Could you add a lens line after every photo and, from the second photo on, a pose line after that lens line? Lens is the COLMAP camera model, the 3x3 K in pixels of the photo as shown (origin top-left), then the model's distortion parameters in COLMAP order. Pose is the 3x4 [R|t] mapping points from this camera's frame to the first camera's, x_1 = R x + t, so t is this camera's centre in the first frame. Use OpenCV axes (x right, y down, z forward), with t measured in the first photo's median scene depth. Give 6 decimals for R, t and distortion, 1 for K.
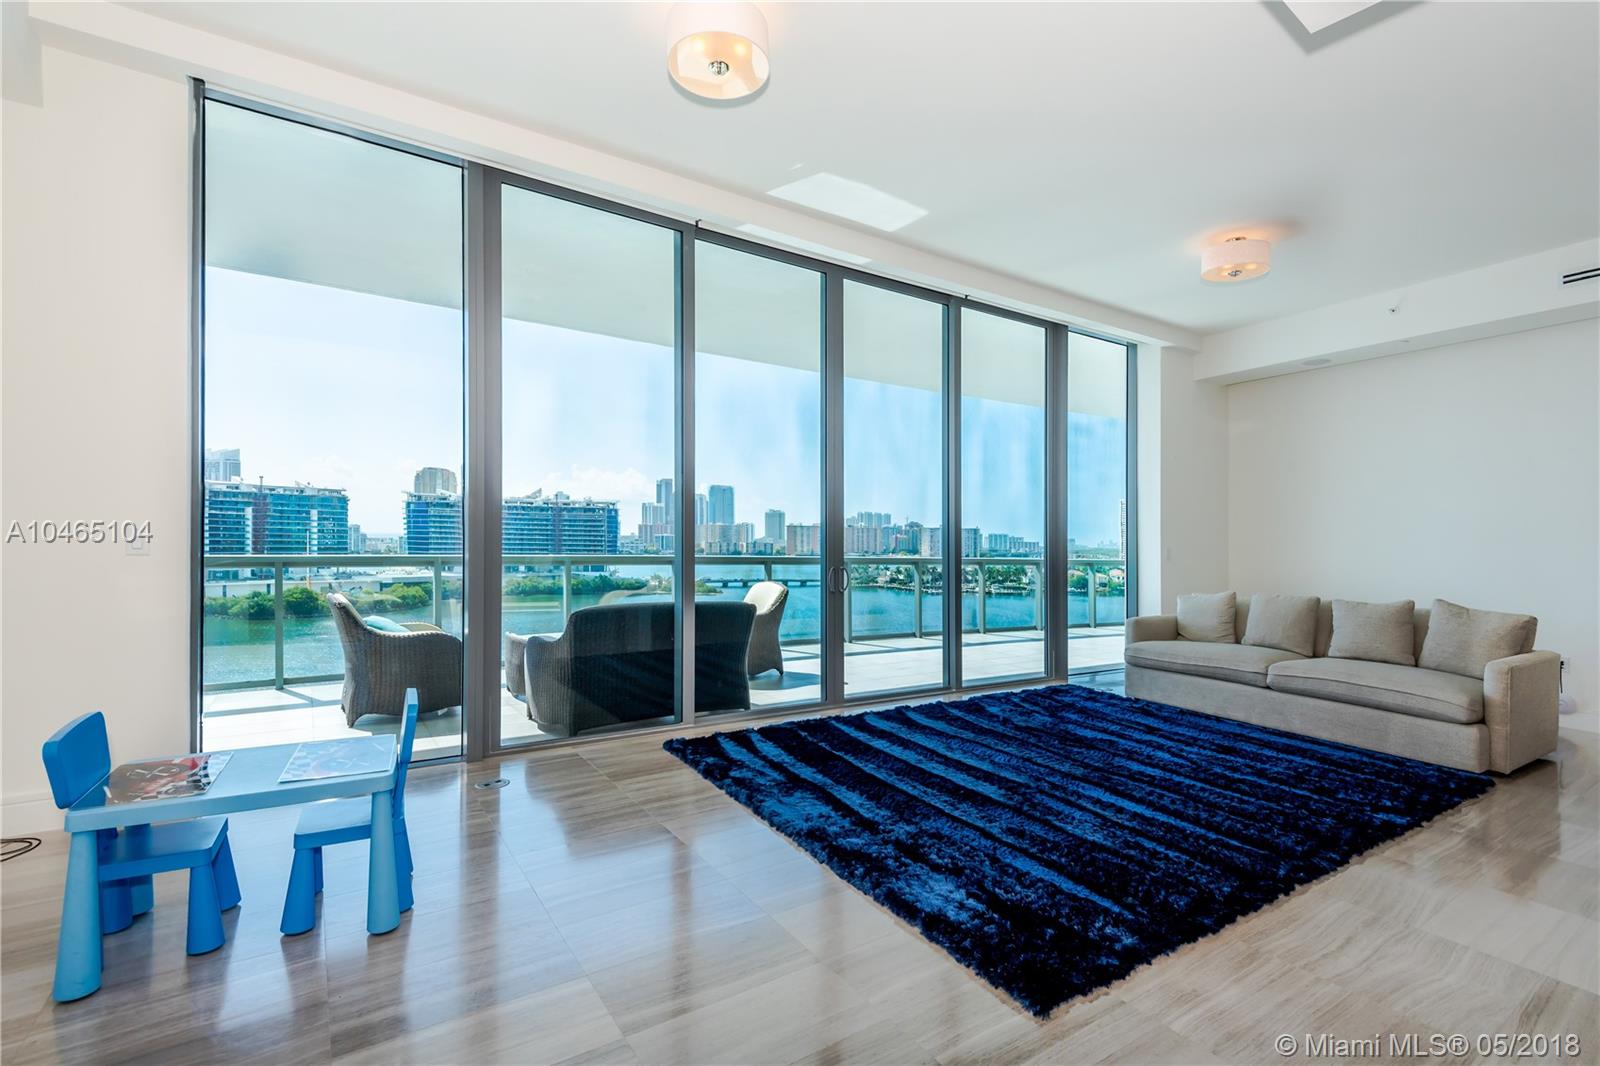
lens RADIAL K [[737.0, 0, 777.8], [0, 737.0, 543.8], [0, 0, 1]] dist [0.021868, -0.004181]
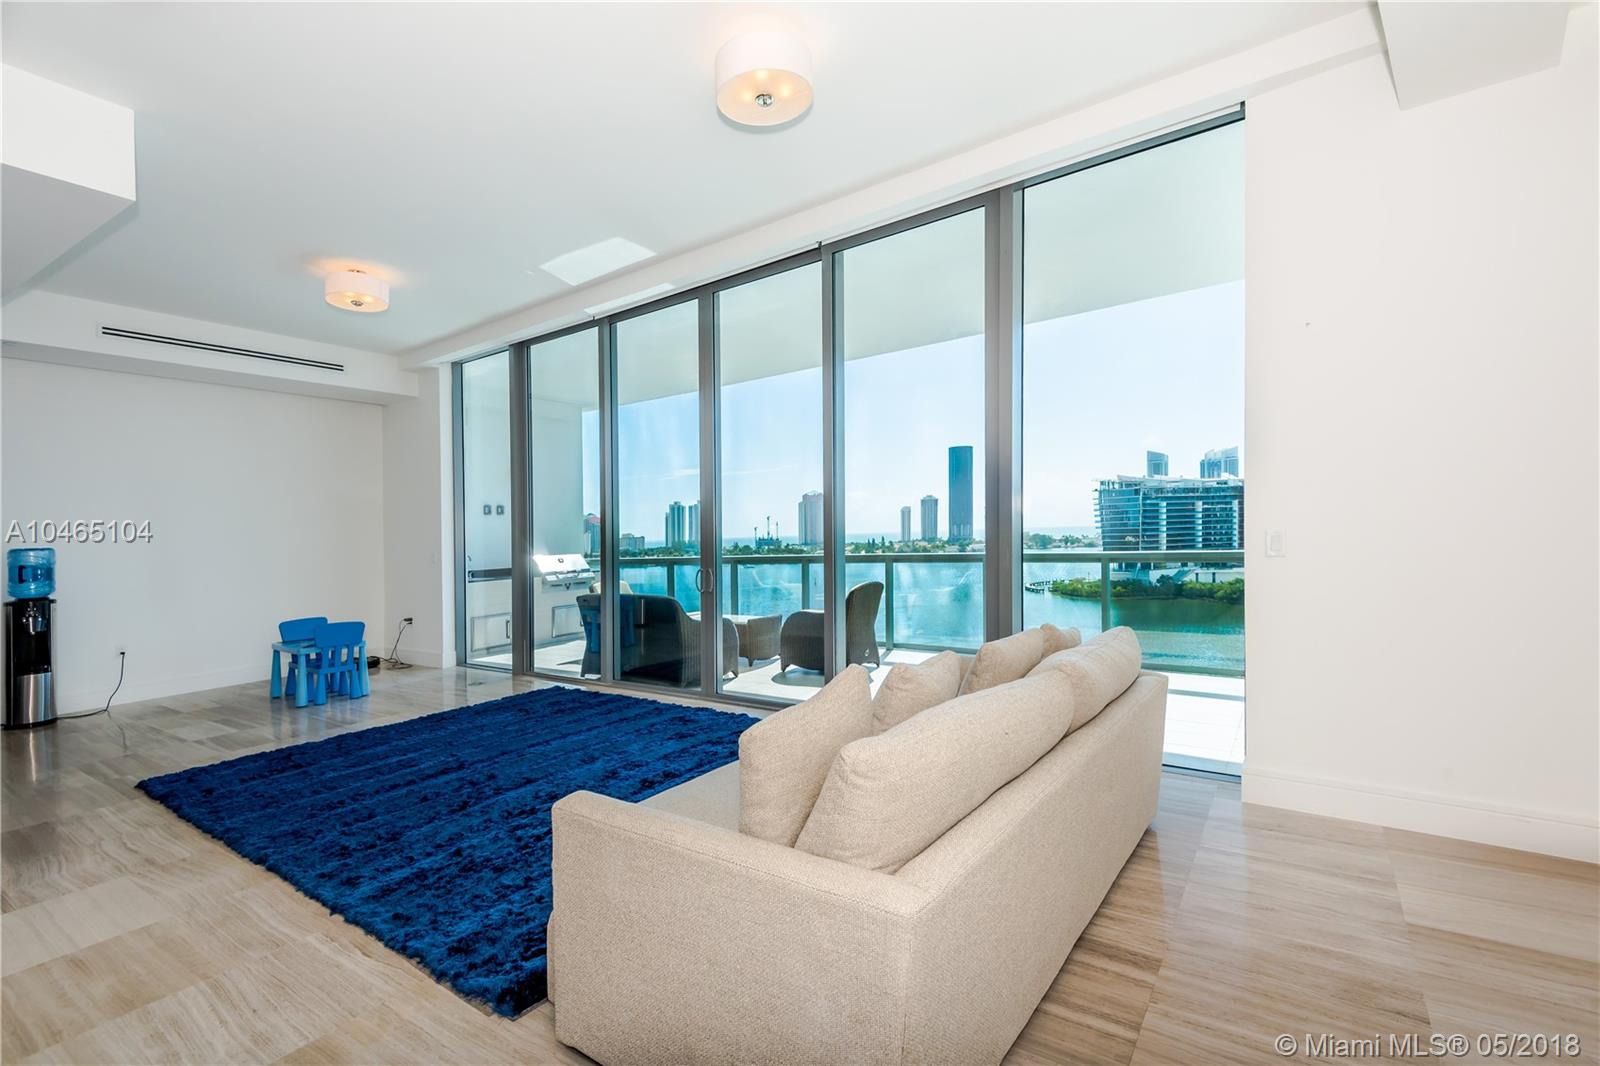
lens RADIAL K [[737.0, 0, 814.8], [0, 737.0, 534.3], [0, 0, 1]] dist [0.021868, -0.004181]
pose [[0.355271, -0.032101, -0.934212, 0.712815], [0.035821, 0.999144, -0.020709, 0.004151], [0.934077, -0.026107, 0.356117, 0.488378]]
